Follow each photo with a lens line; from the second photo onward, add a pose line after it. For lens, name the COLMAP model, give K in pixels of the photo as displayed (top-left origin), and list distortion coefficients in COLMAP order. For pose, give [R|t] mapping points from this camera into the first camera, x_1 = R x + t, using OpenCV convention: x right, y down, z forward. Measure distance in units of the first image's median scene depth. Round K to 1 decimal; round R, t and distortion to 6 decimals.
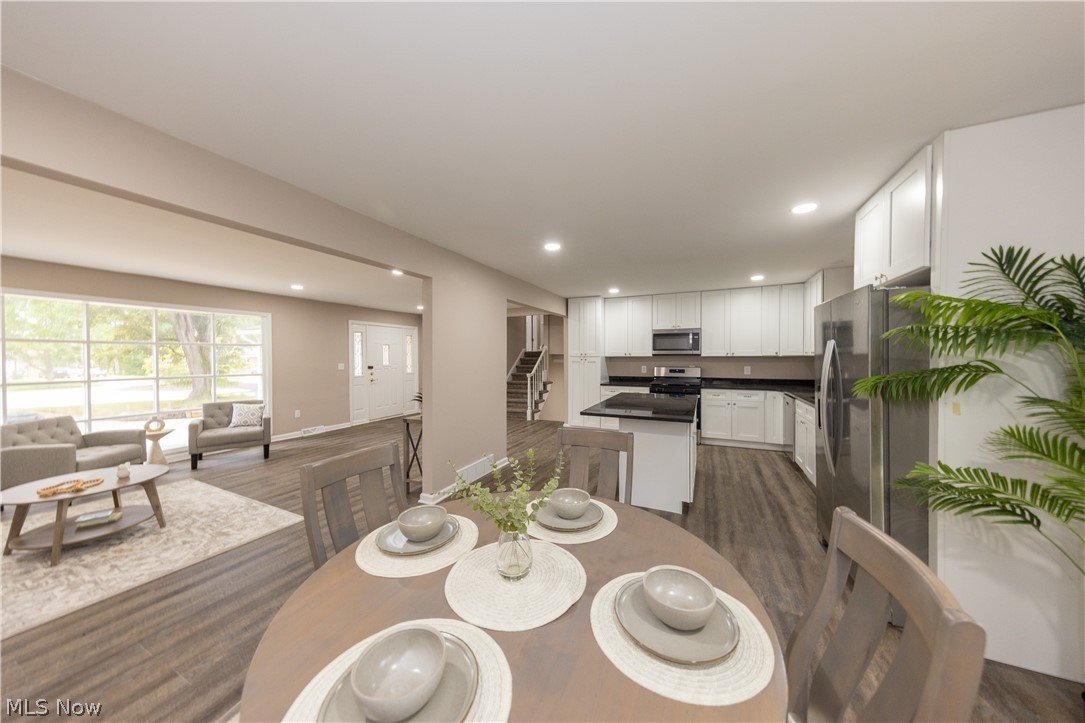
lens RADIAL K [[348.2, 0, 539.7], [0, 348.2, 361.4], [0, 0, 1]] dist [0.004399, -0.000017]
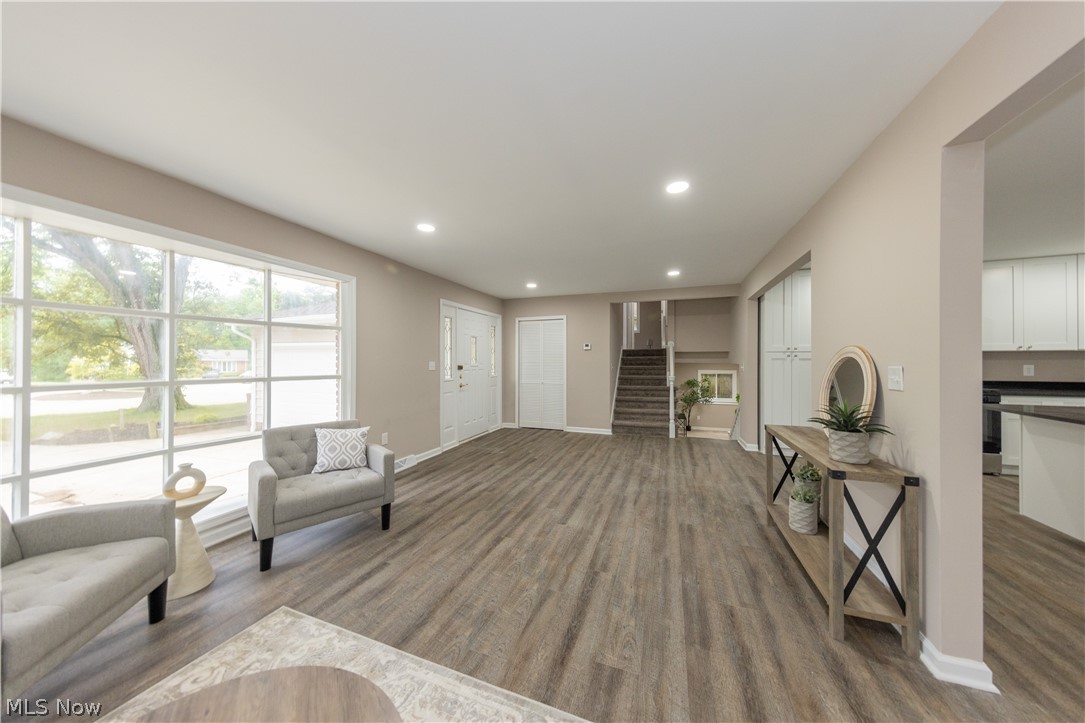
lens RADIAL K [[342.1, 0, 545.1], [0, 342.1, 360.3], [0, 0, 1]] dist [0.003367, -0.000015]
pose [[0.994826, 0.003501, 0.101531, -0.501925], [-0.001714, 0.999842, -0.017680, 0.018799], [-0.101577, 0.017415, 0.994675, 0.369367]]
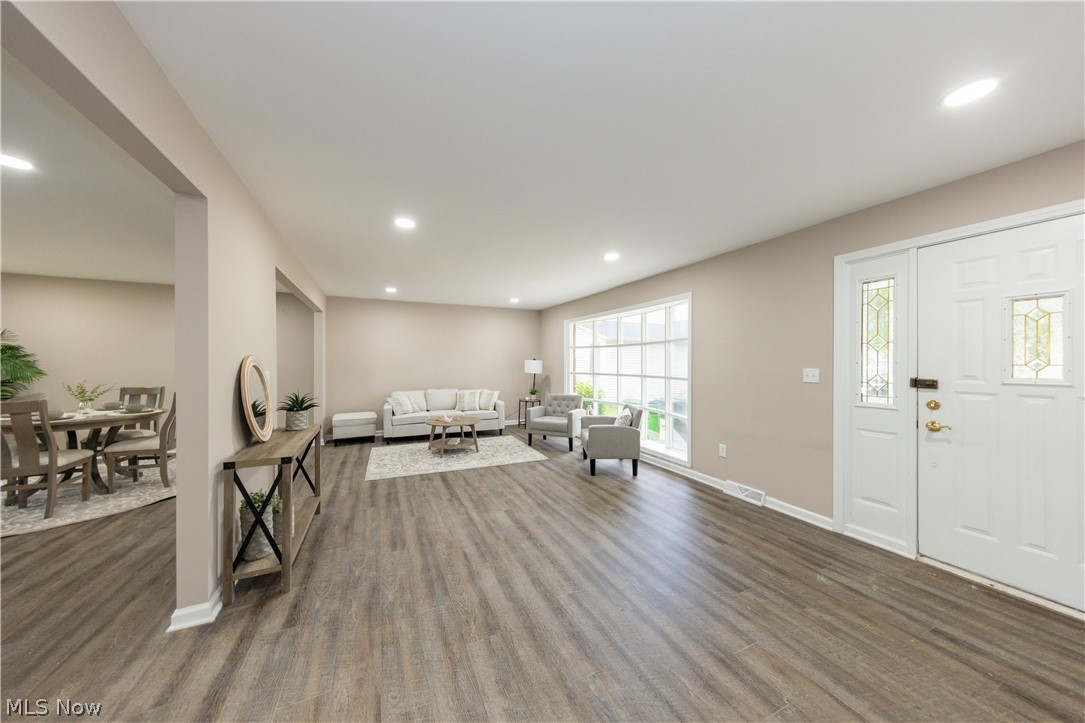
lens RADIAL K [[348.2, 0, 539.7], [0, 348.2, 361.4], [0, 0, 1]] dist [0.004399, -0.000017]
pose [[-0.631506, -0.000780, -0.775371, -0.039114], [-0.010234, 0.999921, 0.007330, -0.002171], [0.775303, 0.012563, -0.631464, 1.221544]]
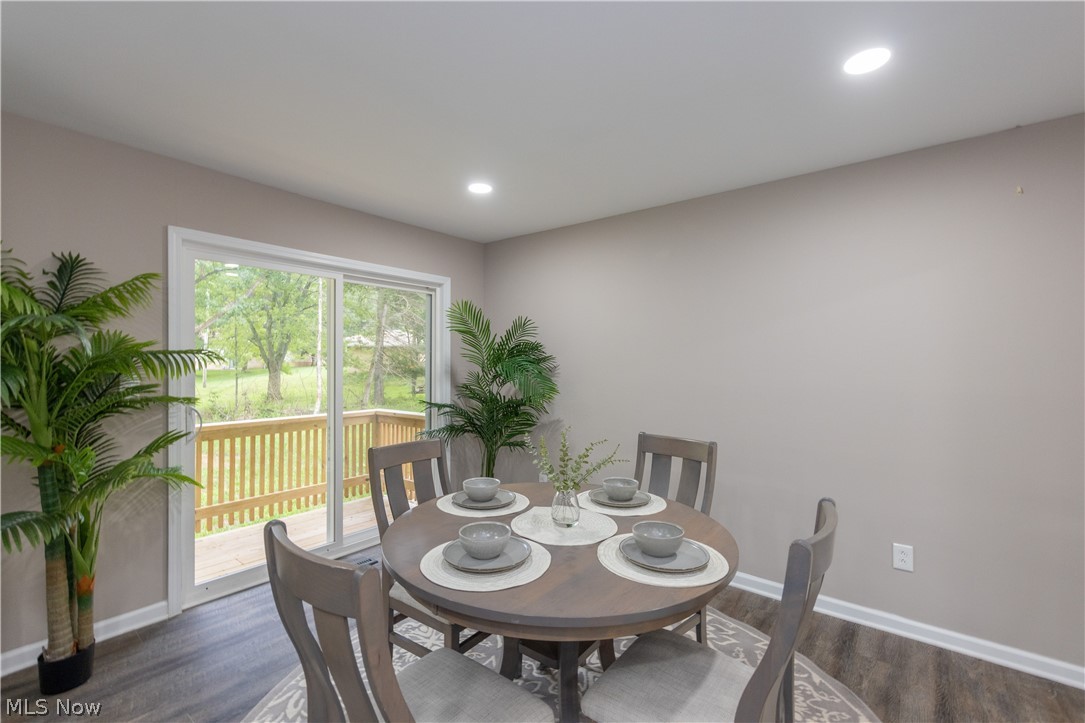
lens RADIAL K [[488.4, 0, 542.5], [0, 488.4, 361.5], [0, 0, 1]] dist [0.000860, 0.000041]
pose [[-0.974839, -0.000308, 0.222912, -0.067644], [0.002808, 0.999903, 0.013663, -0.003152], [-0.222894, 0.013945, -0.974743, 0.487920]]
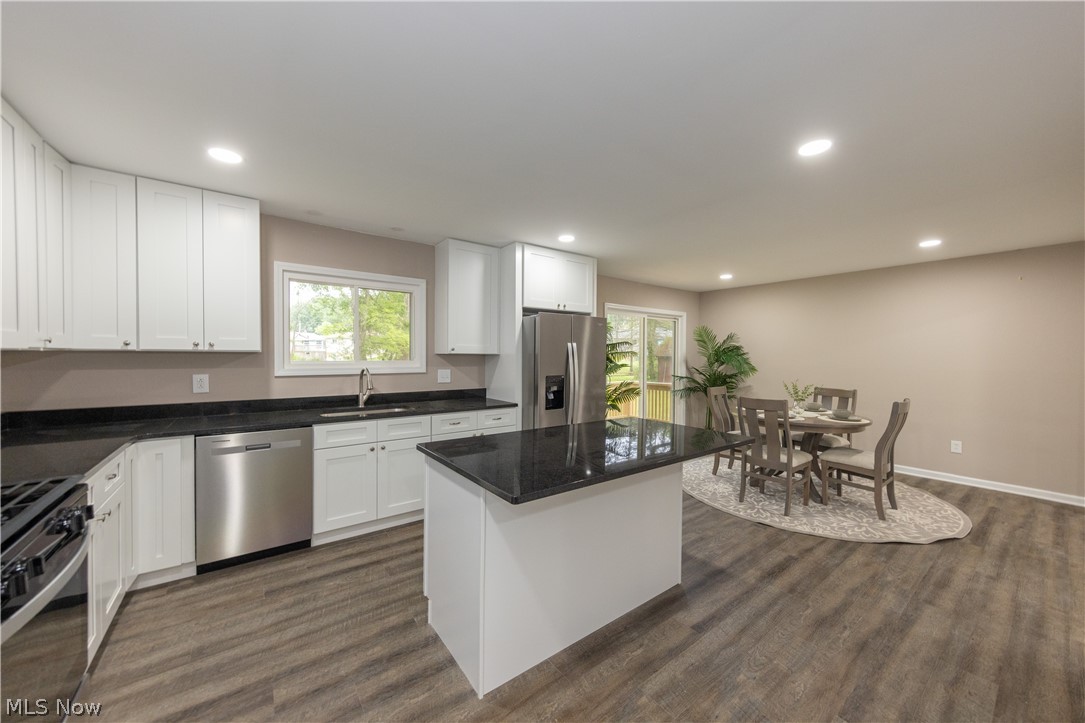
lens RADIAL K [[391.9, 0, 542.5], [0, 391.9, 361.5], [0, 0, 1]] dist [0.006524, 0.000077]
pose [[-0.889243, -0.008982, 0.457346, 0.075709], [0.005364, 0.999534, 0.030059, -0.011909], [-0.457403, 0.029183, -0.888781, 1.021927]]
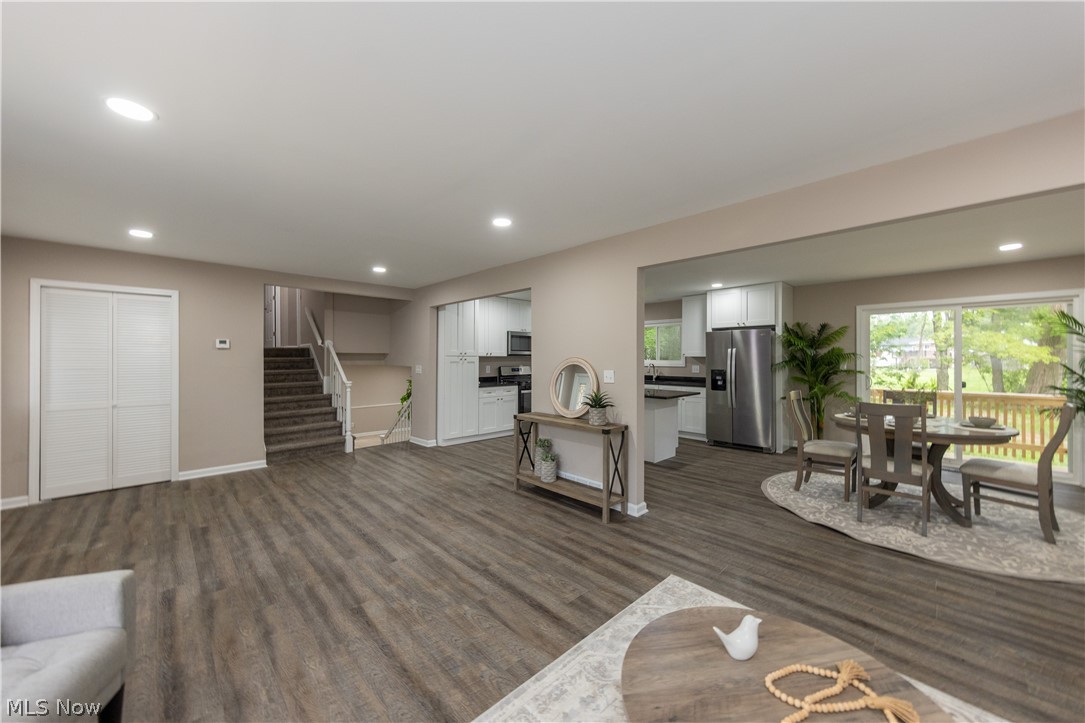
lens RADIAL K [[399.8, 0, 544.4], [0, 399.8, 357.8], [0, 0, 1]] dist [0.003106, -0.000125]
pose [[0.341061, 0.005339, 0.940026, -0.812650], [0.013456, 0.999854, -0.010561, 0.004099], [-0.939945, 0.016251, 0.340939, 0.508863]]
